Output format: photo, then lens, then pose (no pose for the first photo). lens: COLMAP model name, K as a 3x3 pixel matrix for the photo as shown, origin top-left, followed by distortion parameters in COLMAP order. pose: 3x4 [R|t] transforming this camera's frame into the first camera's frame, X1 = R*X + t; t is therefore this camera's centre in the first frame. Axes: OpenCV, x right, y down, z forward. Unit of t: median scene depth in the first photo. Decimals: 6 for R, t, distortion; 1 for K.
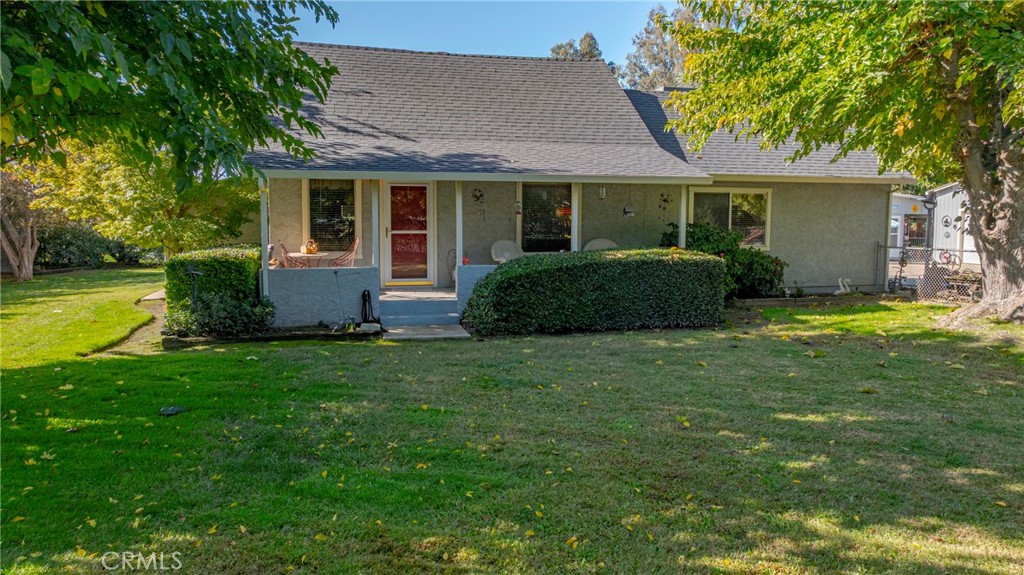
lens RADIAL K [[725.2, 0, 512.0], [0, 725.2, 287.5], [0, 0, 1]] dist [0.006398, 0.007652]
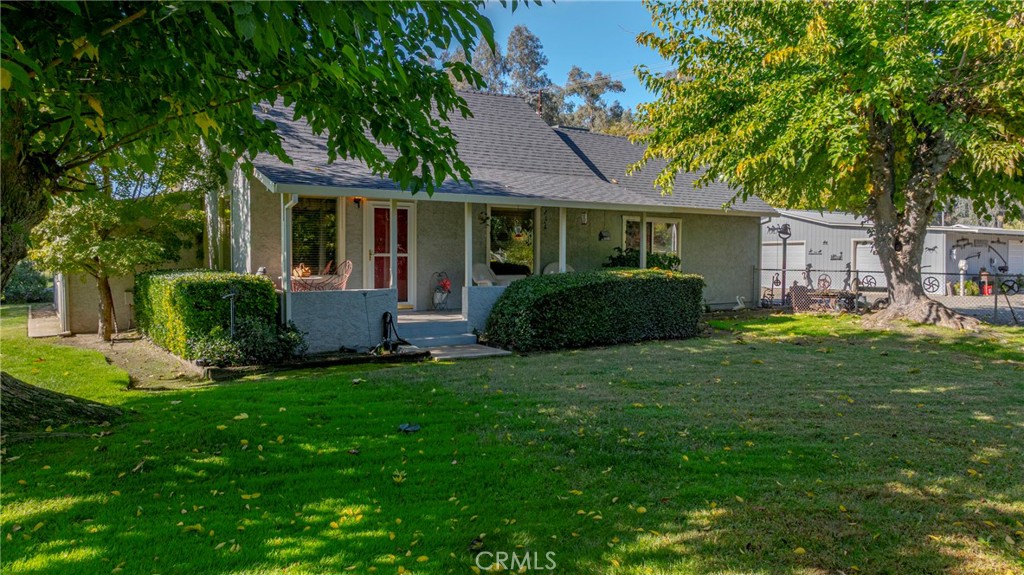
lens RADIAL K [[725.2, 0, 512.0], [0, 725.2, 287.5], [0, 0, 1]] dist [0.006398, 0.007652]
pose [[0.938026, -0.013506, 0.346301, -0.340164], [0.030585, 0.998568, -0.043901, 0.016280], [-0.345212, 0.051772, 0.937096, 0.028140]]
